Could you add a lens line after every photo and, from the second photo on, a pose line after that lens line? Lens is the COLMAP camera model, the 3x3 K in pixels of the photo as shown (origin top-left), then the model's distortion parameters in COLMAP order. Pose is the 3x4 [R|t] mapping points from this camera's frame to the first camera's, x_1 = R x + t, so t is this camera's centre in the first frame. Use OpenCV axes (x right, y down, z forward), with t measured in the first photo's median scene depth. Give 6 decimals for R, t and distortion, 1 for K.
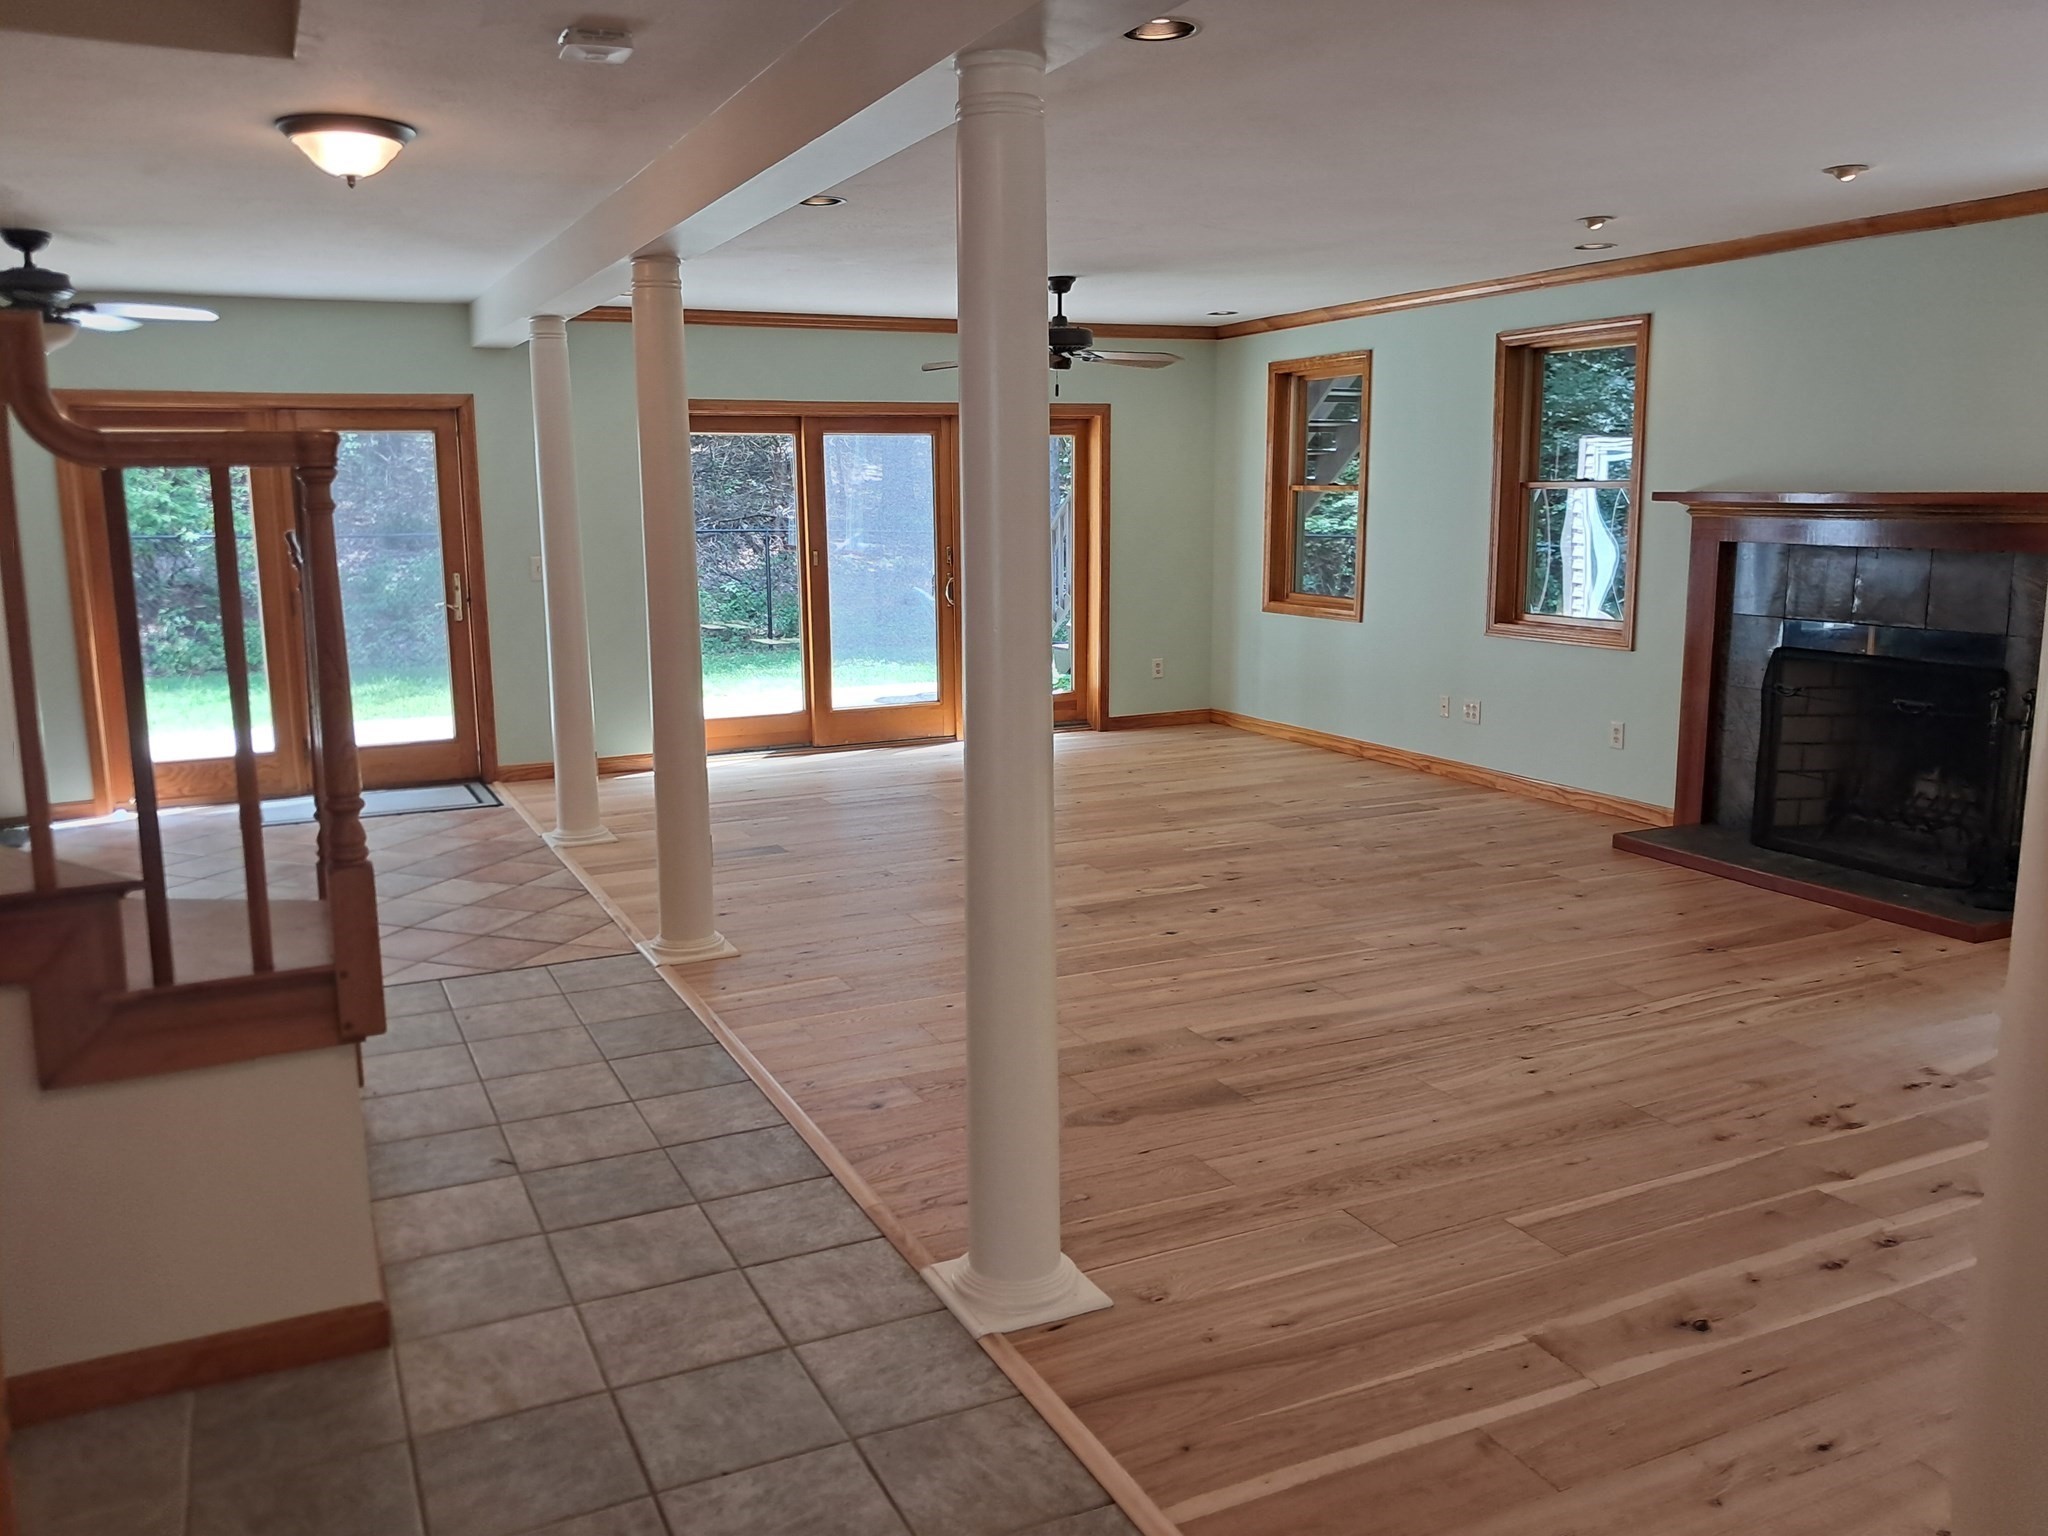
lens RADIAL K [[1611.3, 0, 994.4], [0, 1611.3, 747.2], [0, 0, 1]] dist [0.031010, -0.048432]
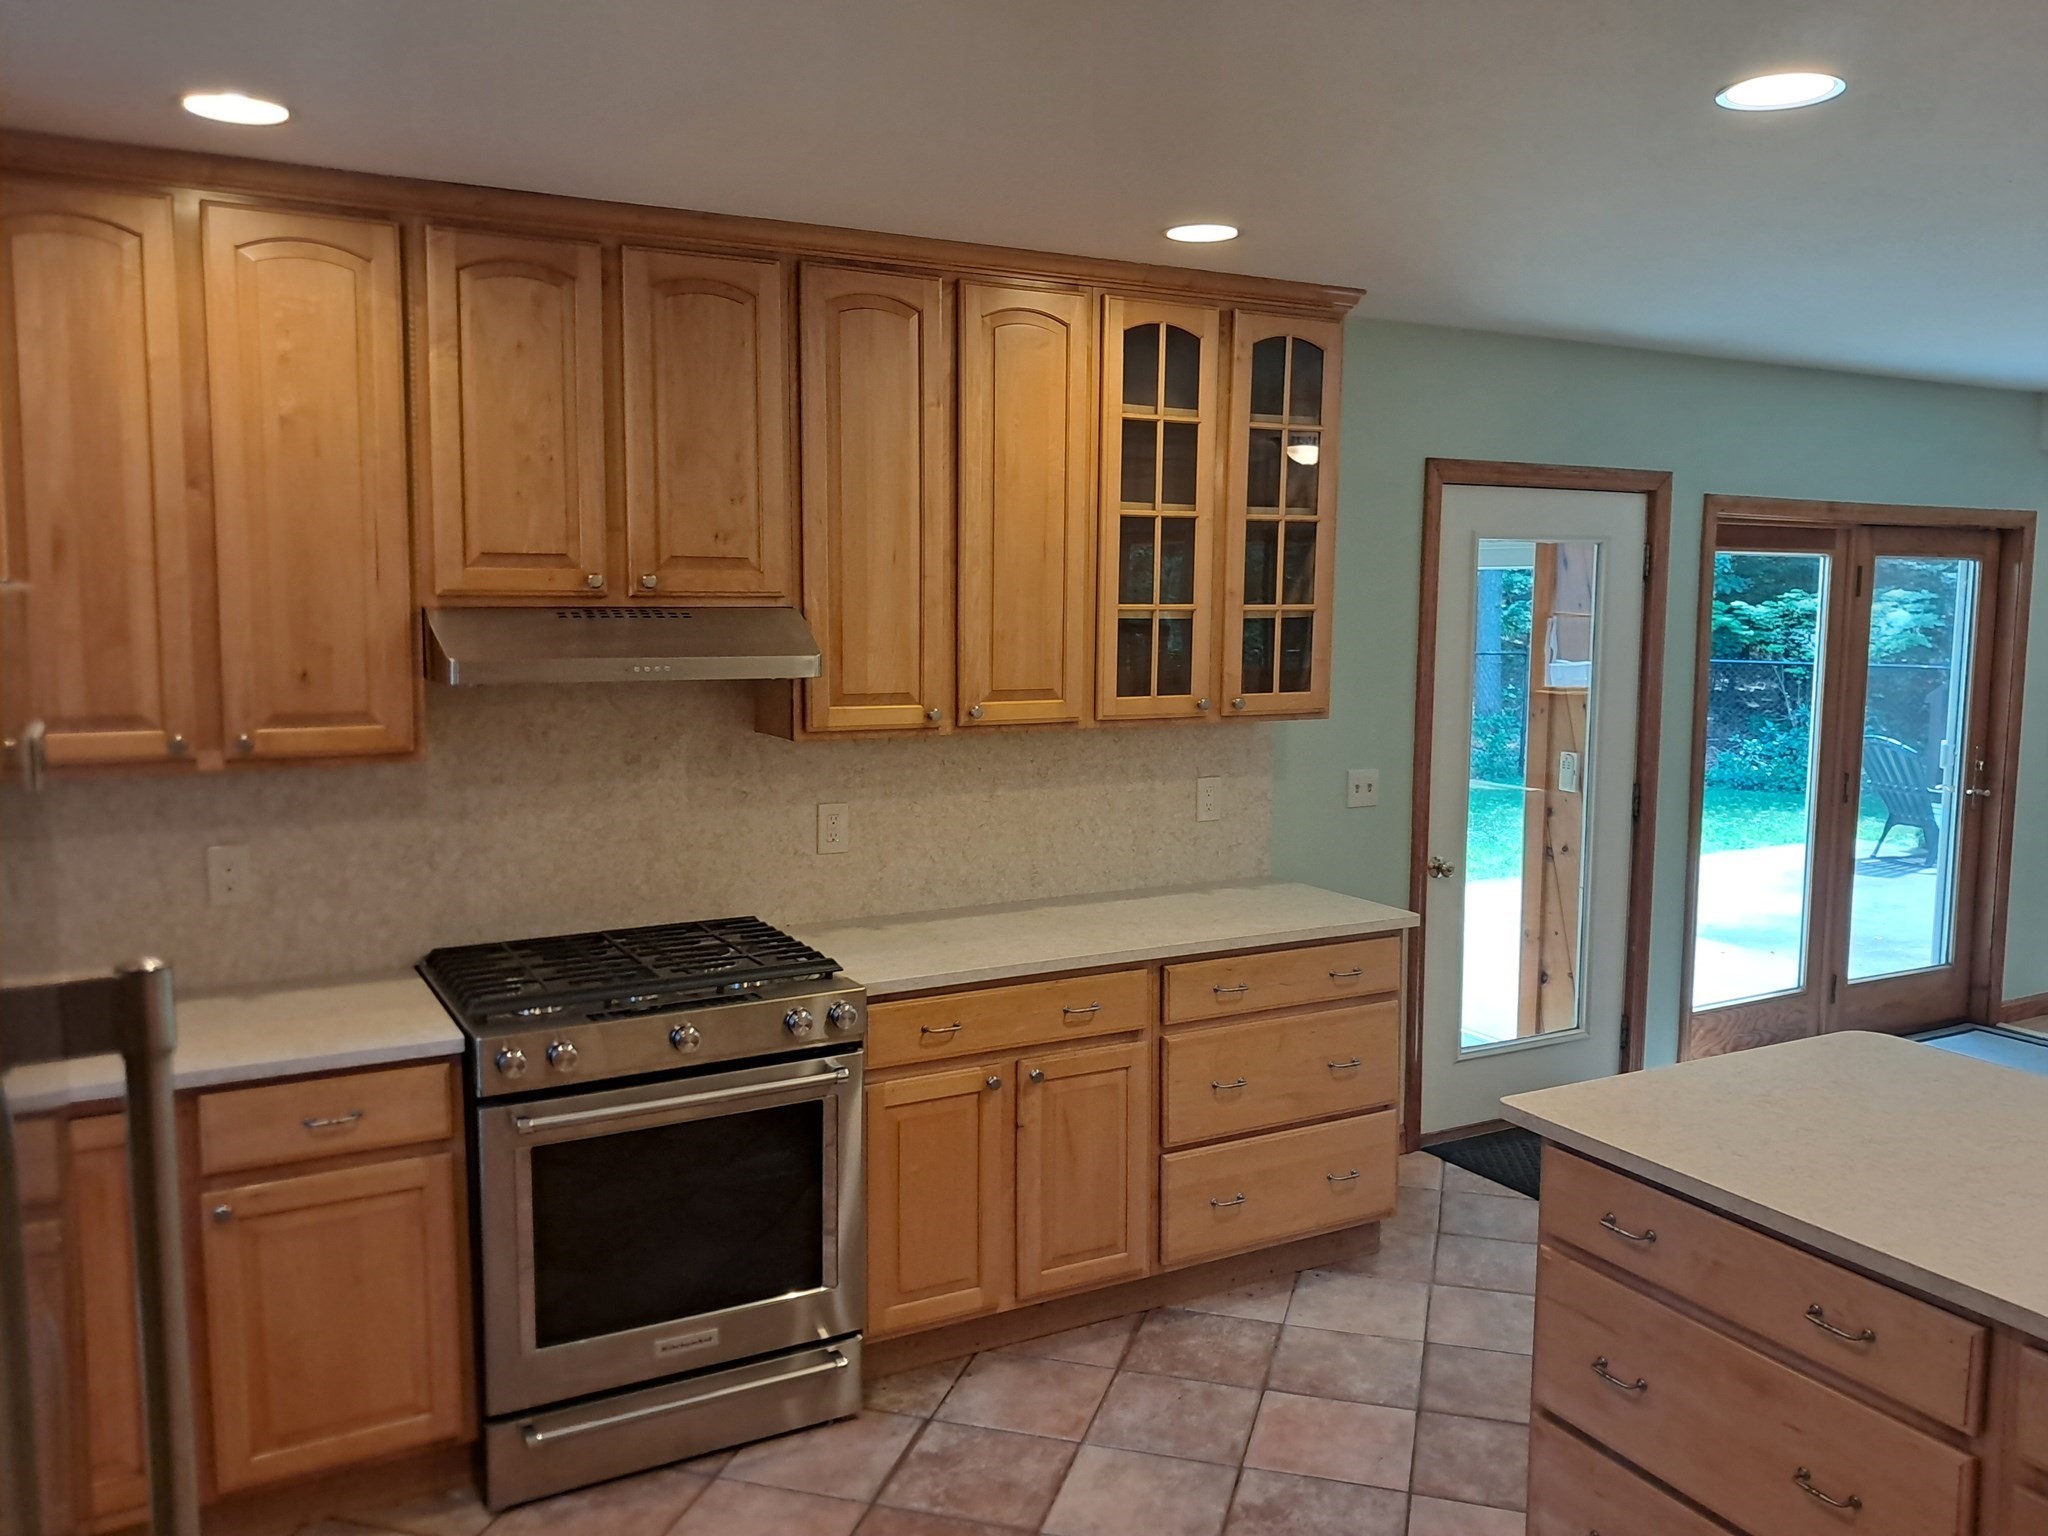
lens RADIAL K [[1611.3, 0, 1034.5], [0, 1611.3, 750.0], [0, 0, 1]] dist [0.031010, -0.048432]
pose [[0.997029, 0.013311, 0.075874, -1.154656], [-0.008714, 0.998124, -0.060598, -0.079104], [-0.076538, 0.059756, 0.995274, 0.403571]]
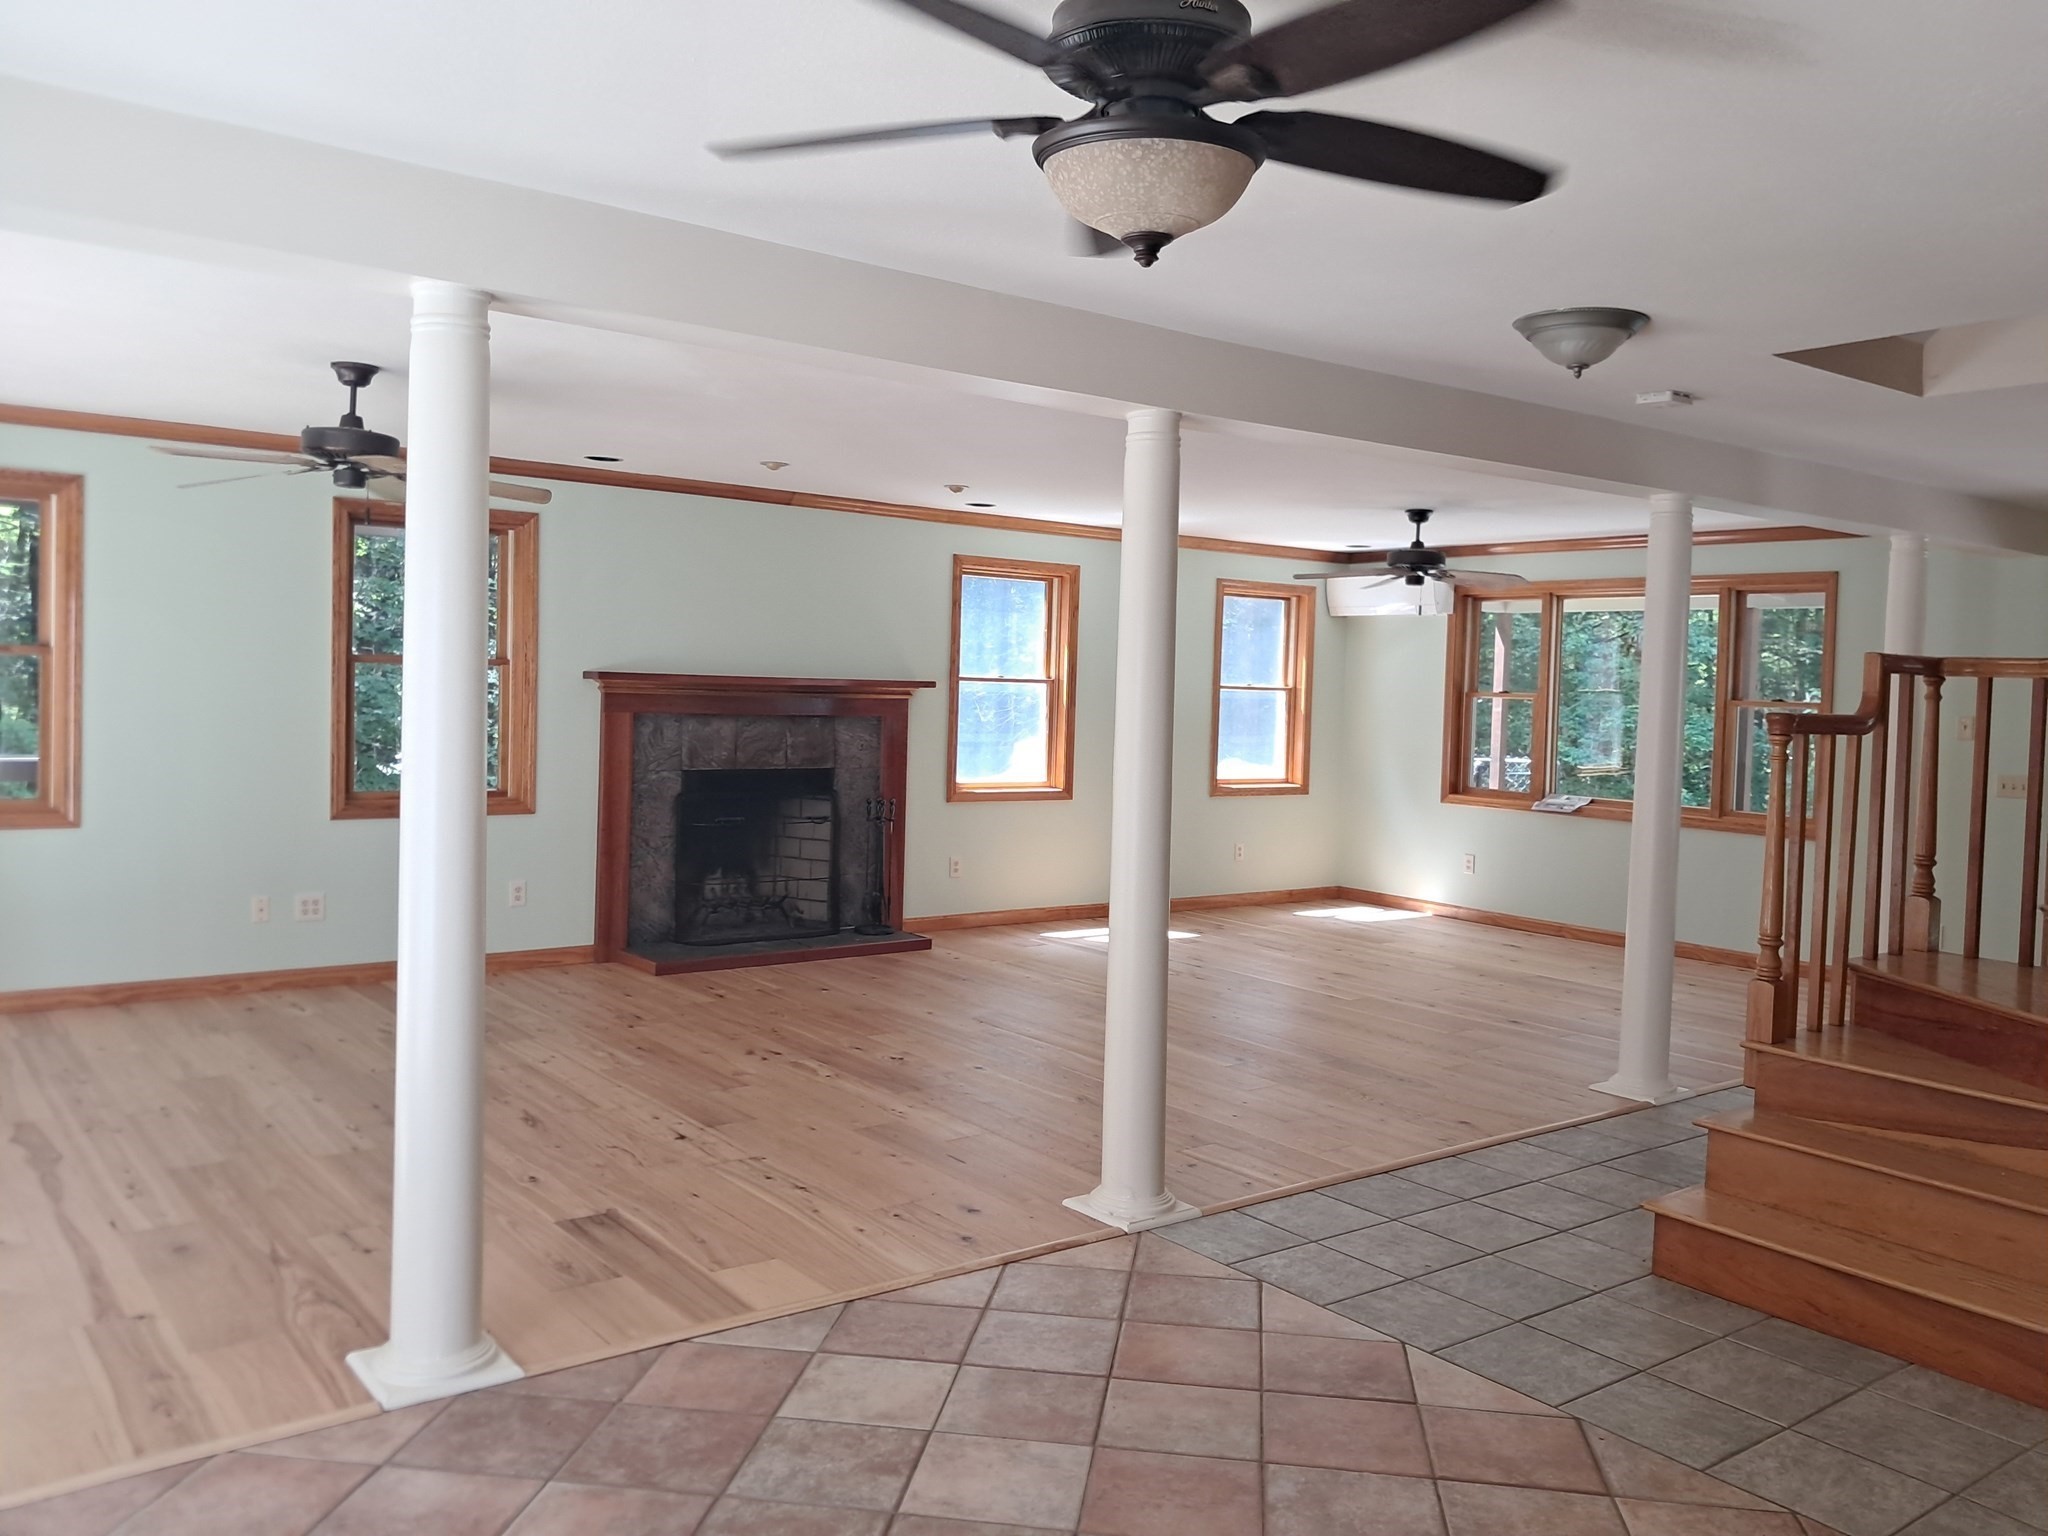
lens RADIAL K [[1611.3, 0, 1036.6], [0, 1611.3, 731.7], [0, 0, 1]] dist [0.031010, -0.048432]
pose [[-0.220828, -0.025310, 0.974984, -0.900154], [0.130808, 0.989863, 0.055324, -0.156565], [-0.966501, 0.139753, -0.215279, 1.079310]]
